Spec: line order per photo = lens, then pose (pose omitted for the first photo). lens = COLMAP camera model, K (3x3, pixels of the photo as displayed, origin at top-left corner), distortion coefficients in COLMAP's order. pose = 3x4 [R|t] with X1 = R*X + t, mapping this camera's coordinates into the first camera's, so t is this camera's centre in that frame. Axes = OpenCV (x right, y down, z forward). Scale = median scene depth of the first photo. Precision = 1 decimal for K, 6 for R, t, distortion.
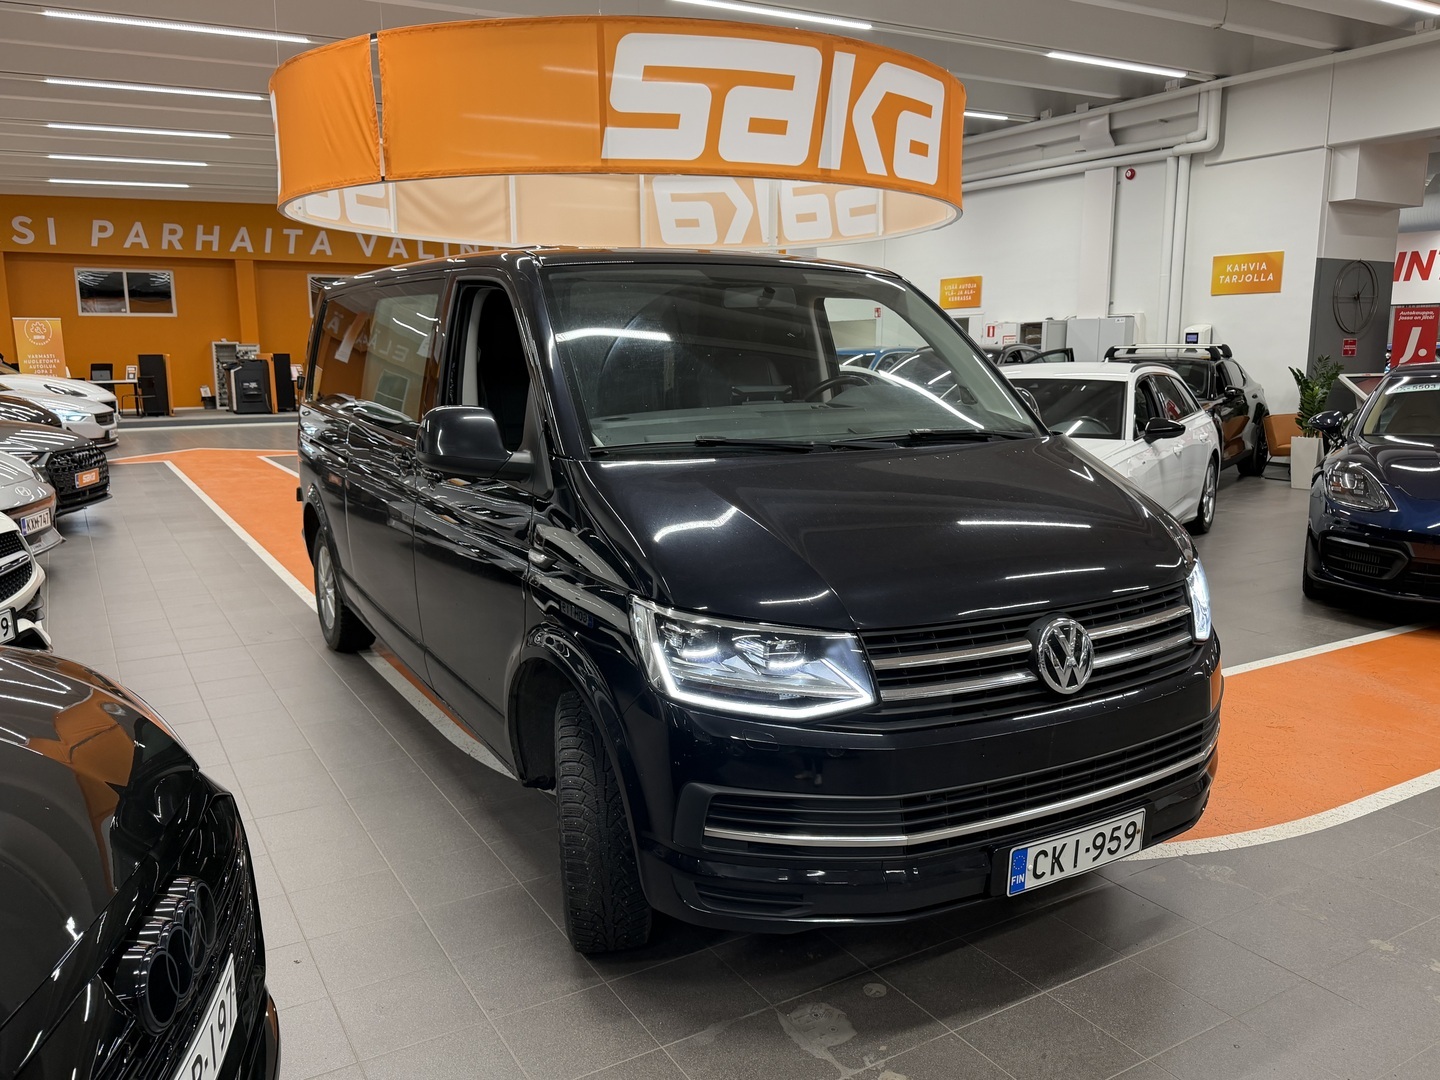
lens RADIAL K [[1096.9, 0, 720.0], [0, 1096.9, 540.0], [0, 0, 1]] dist [0.107287, -0.151166]
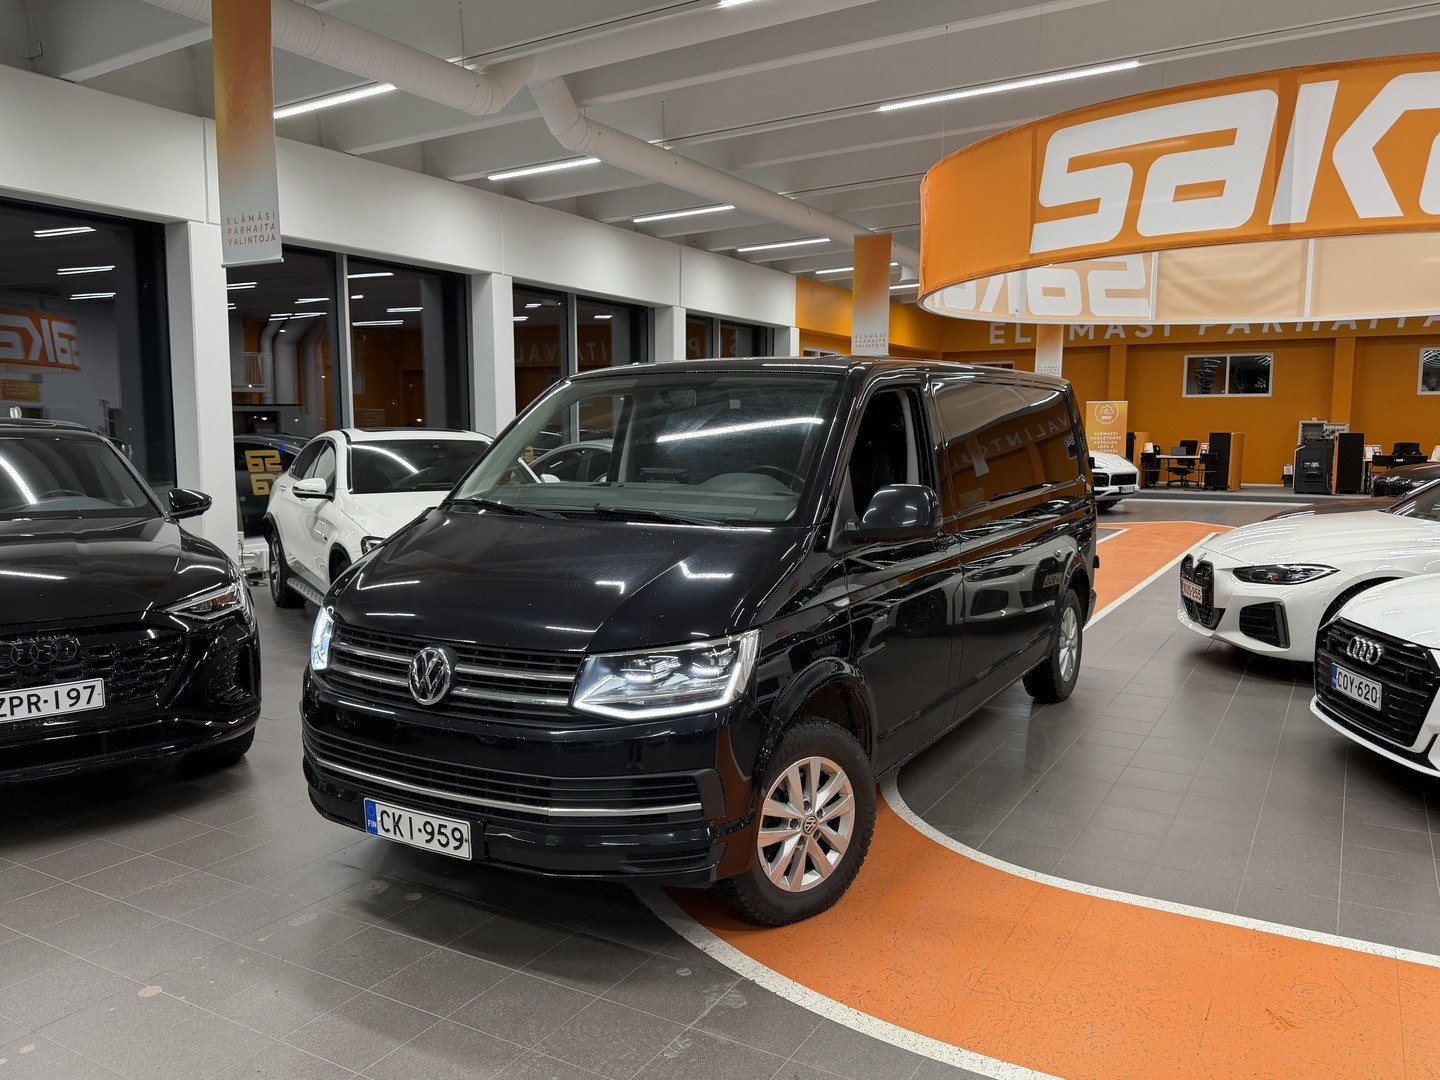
lens RADIAL K [[1096.9, 0, 720.0], [0, 1096.9, 540.0], [0, 0, 1]] dist [0.107287, -0.151166]
pose [[0.481394, 0.099408, -0.870849, 0.675831], [-0.157138, 0.987239, 0.025830, -0.059931], [0.862304, 0.124410, 0.490871, 0.268305]]
